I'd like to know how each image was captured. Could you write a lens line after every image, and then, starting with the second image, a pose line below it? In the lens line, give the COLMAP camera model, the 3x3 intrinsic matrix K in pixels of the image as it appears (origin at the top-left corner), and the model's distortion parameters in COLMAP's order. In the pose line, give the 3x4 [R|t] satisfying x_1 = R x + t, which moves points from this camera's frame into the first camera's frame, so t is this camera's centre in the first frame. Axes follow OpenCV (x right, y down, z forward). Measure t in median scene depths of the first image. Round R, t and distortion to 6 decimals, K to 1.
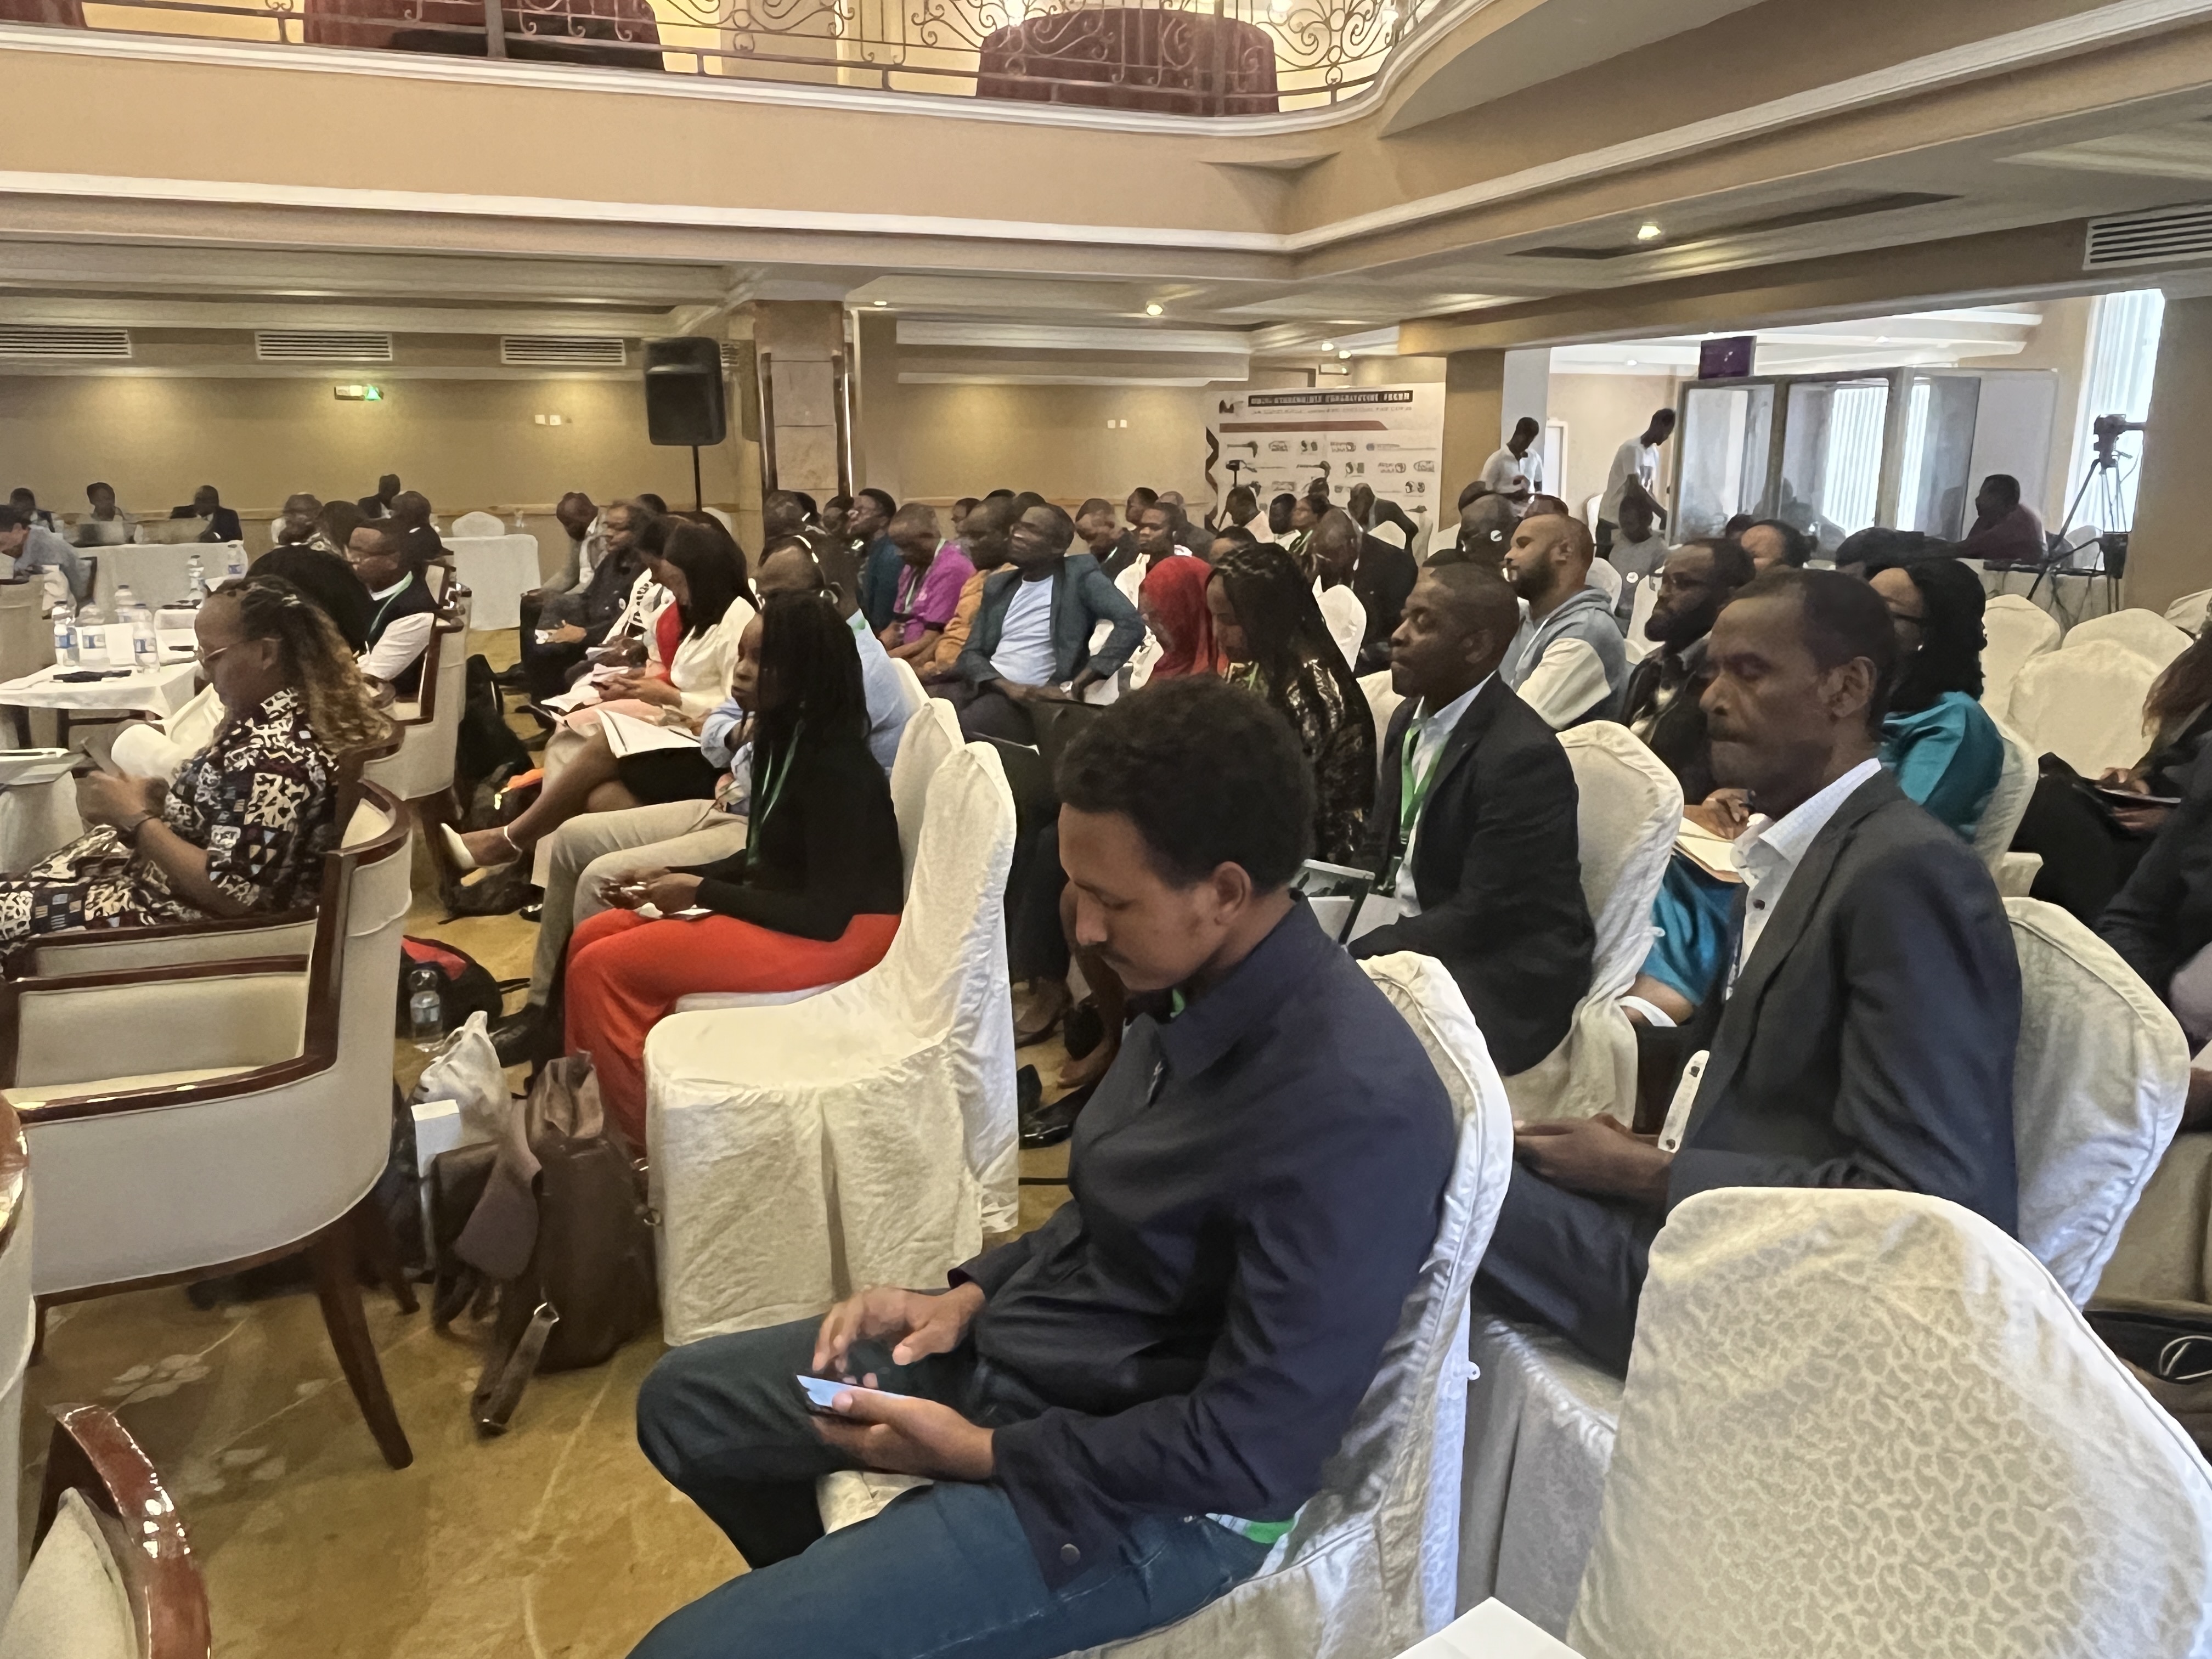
lens RADIAL K [[1544.3, 0, 1106.0], [0, 1544.3, 829.5], [0, 0, 1]] dist [-0.000431, -0.010107]
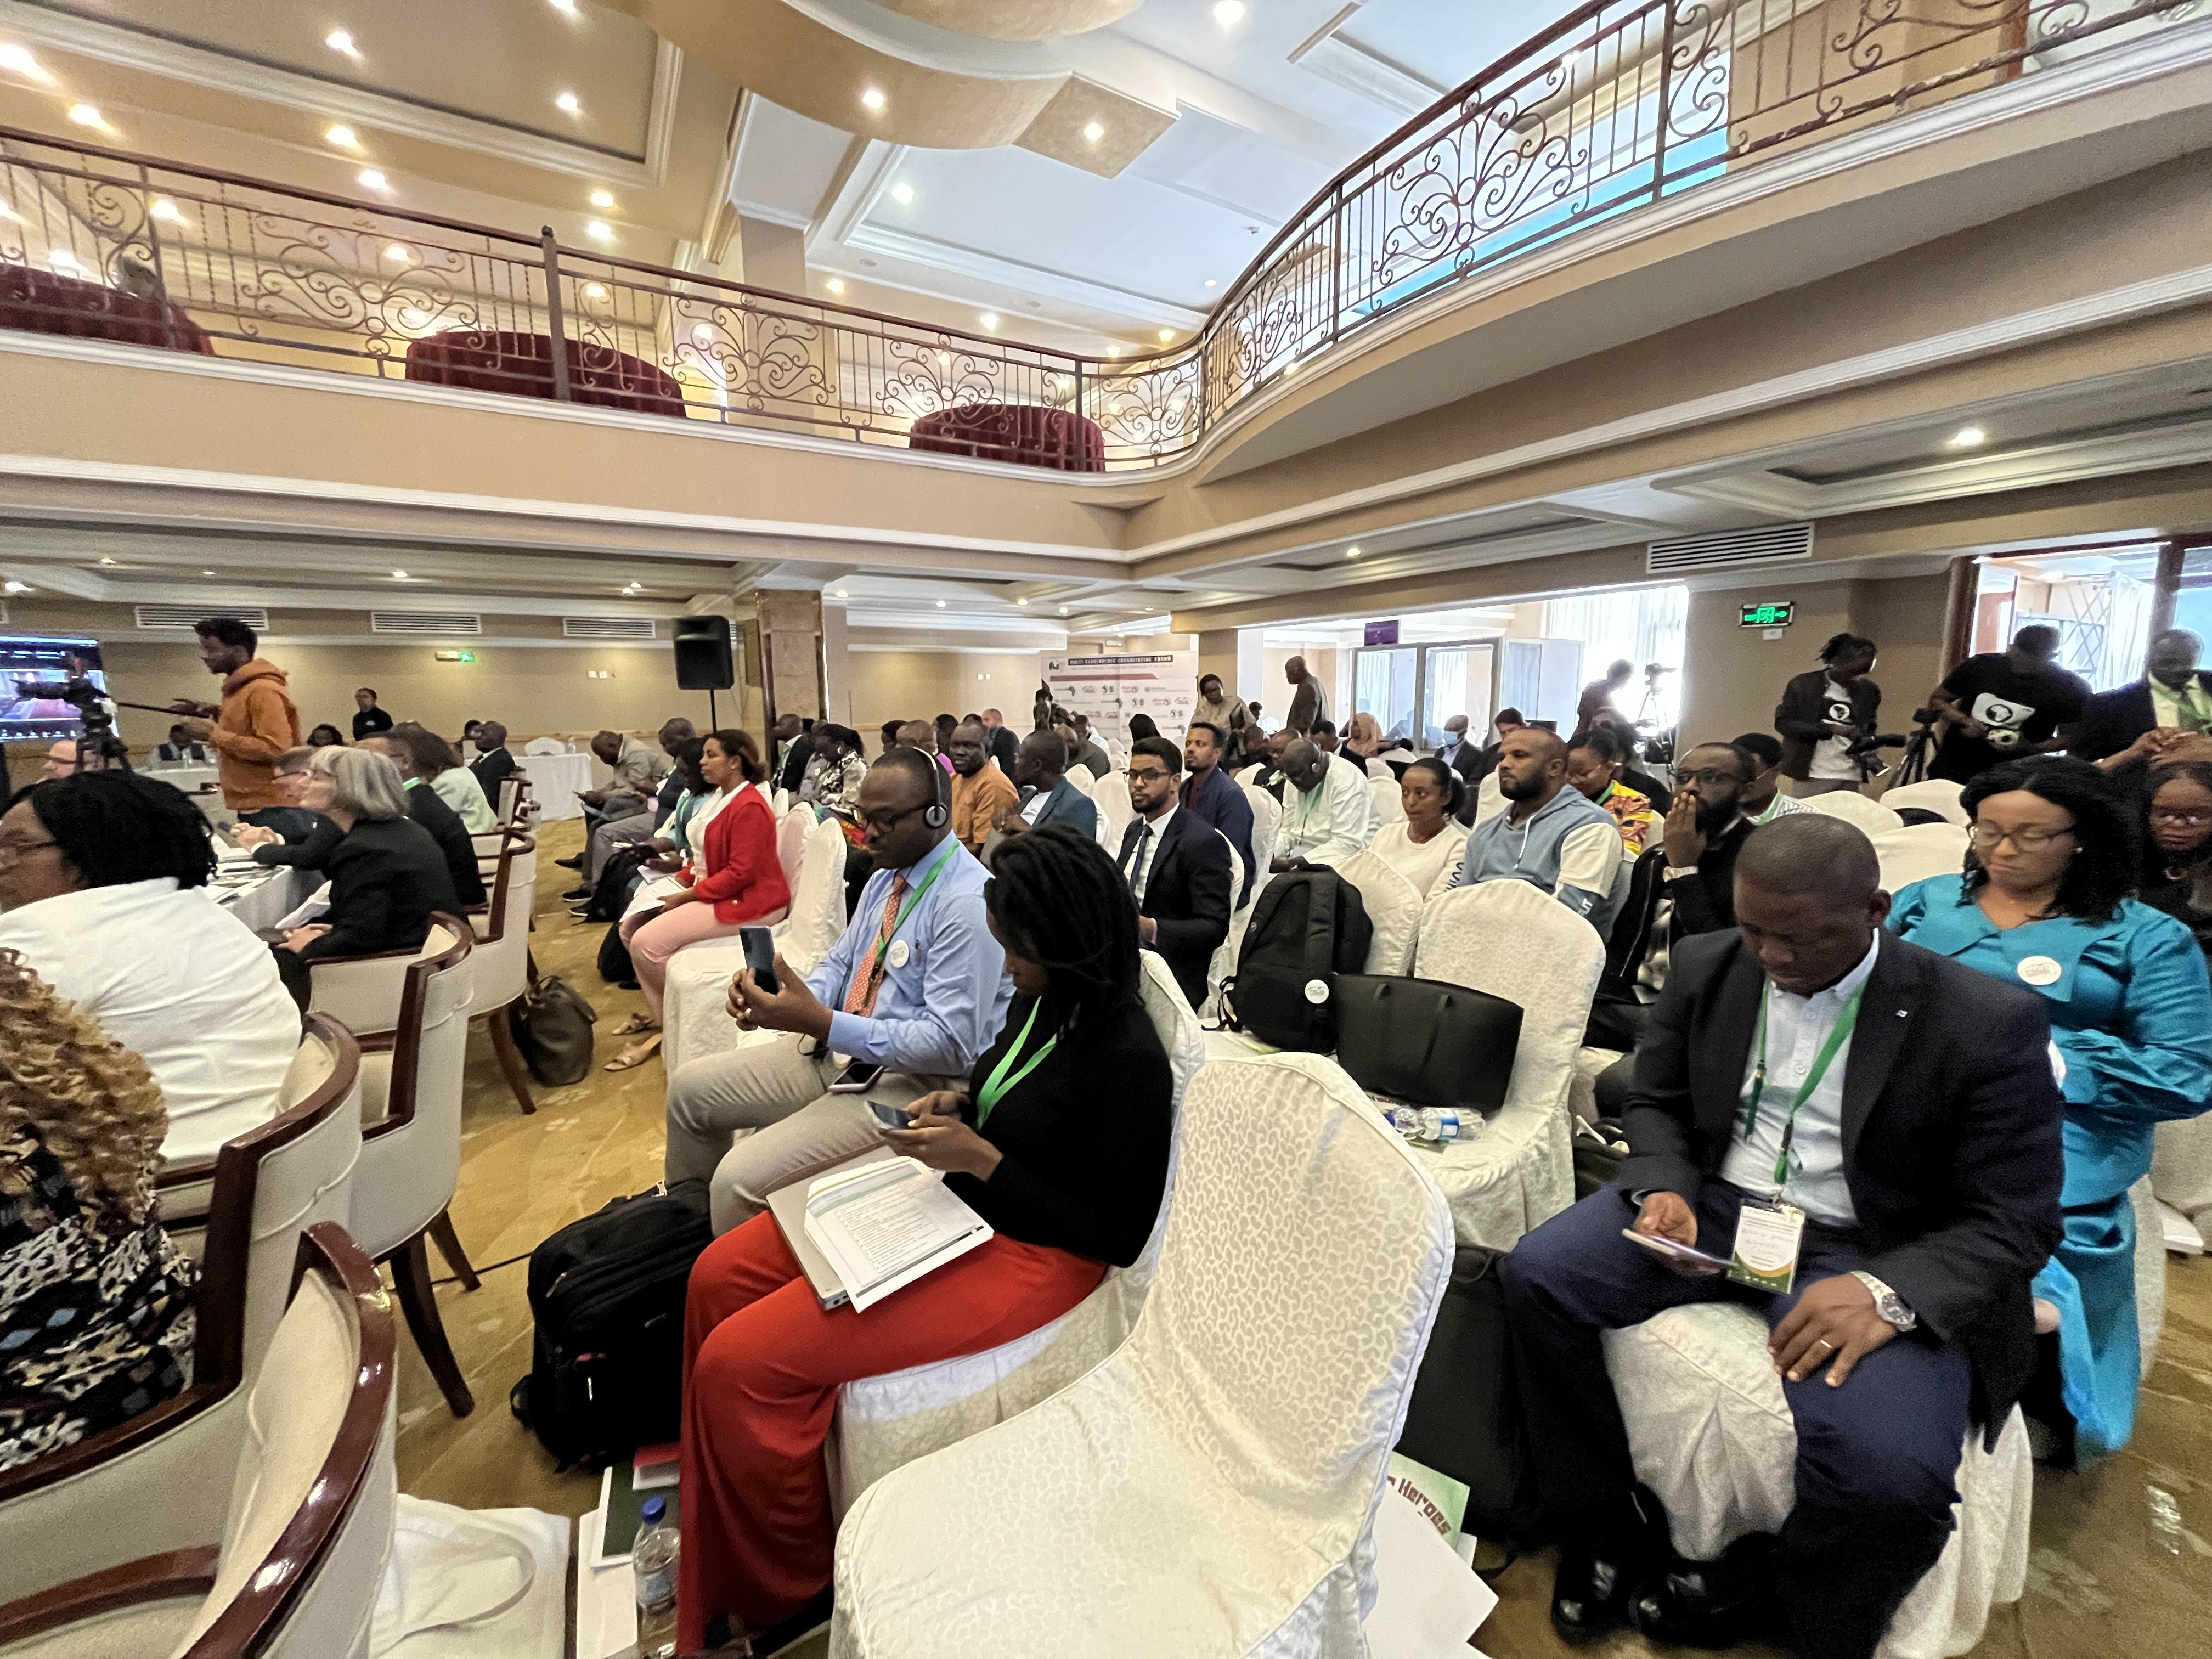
lens RADIAL K [[889.6, 0, 1094.3], [0, 889.6, 830.5], [0, 0, 1]] dist [-0.000495, -0.001450]
pose [[0.985166, -0.032962, 0.168407, -0.060479], [0.047998, 0.995138, -0.086007, -0.031567], [-0.164753, 0.092815, 0.981958, 0.146271]]
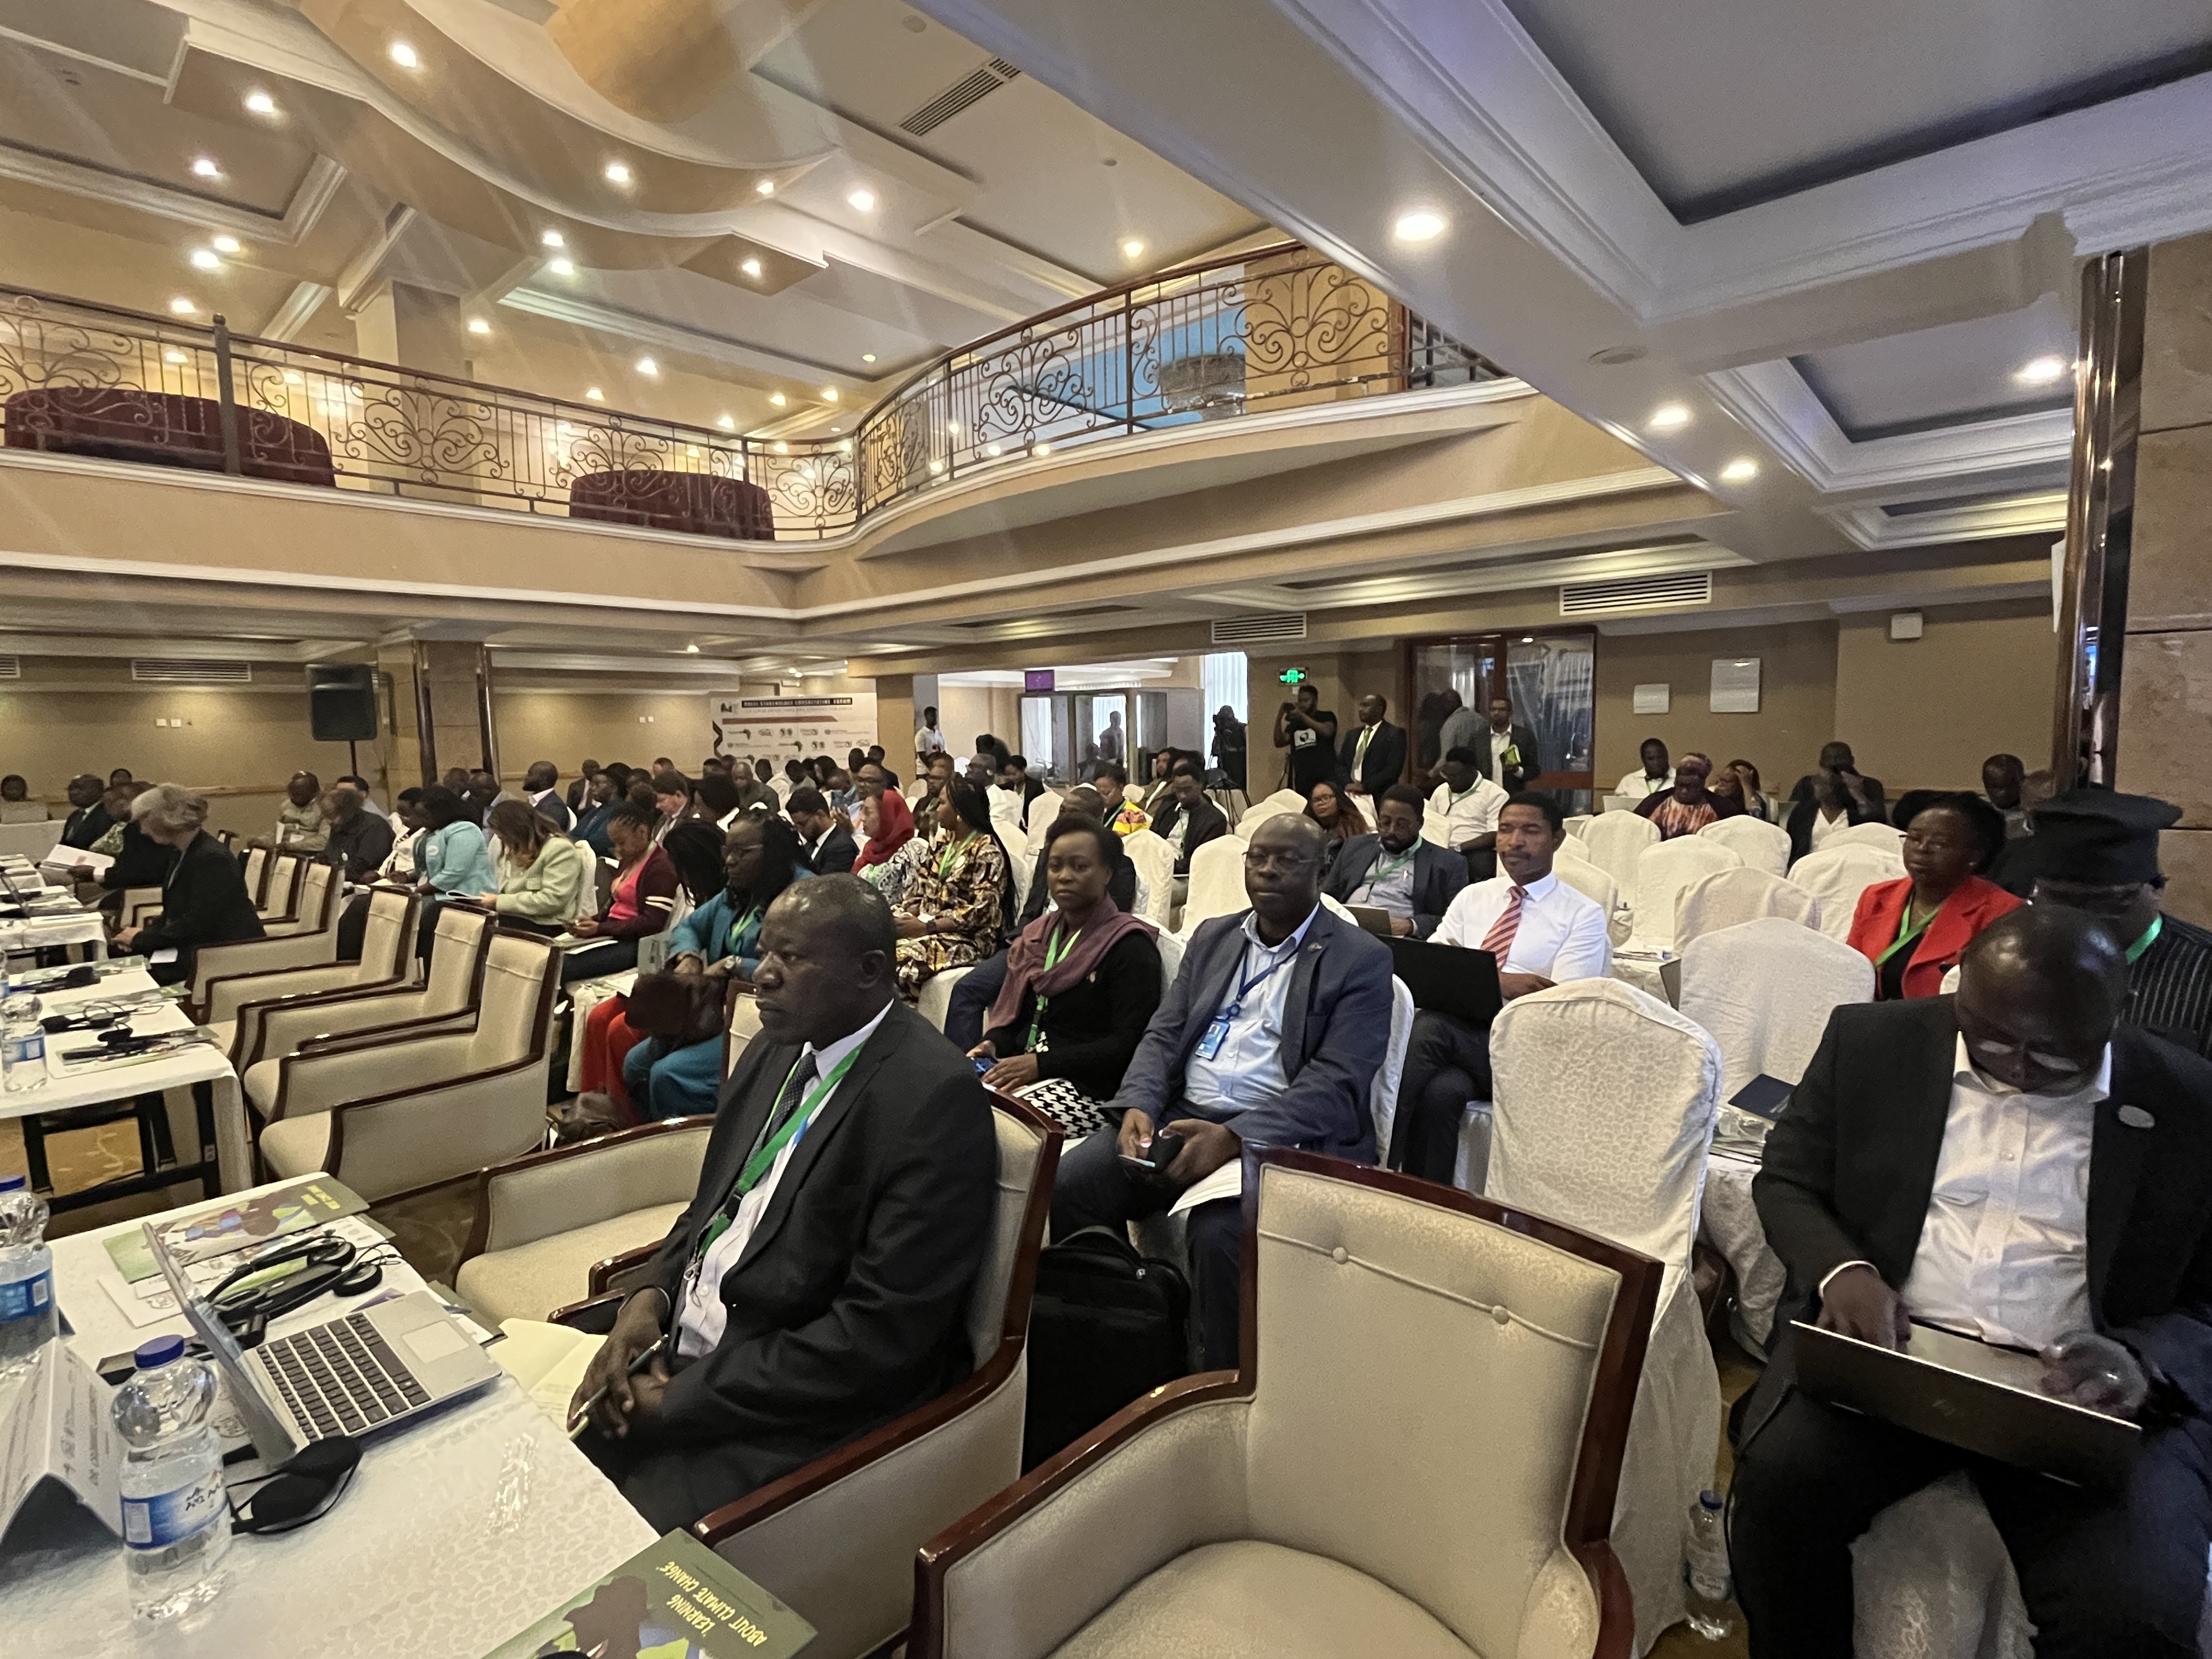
lens RADIAL K [[1063.0, 0, 1090.7], [0, 1063.0, 830.0], [0, 0, 1]] dist [-0.000618, 0.000029]
pose [[0.895143, -0.058771, 0.441889, -0.102008], [0.123097, 0.985317, -0.118313, 0.020007], [-0.428447, 0.160302, 0.889234, -0.099585]]
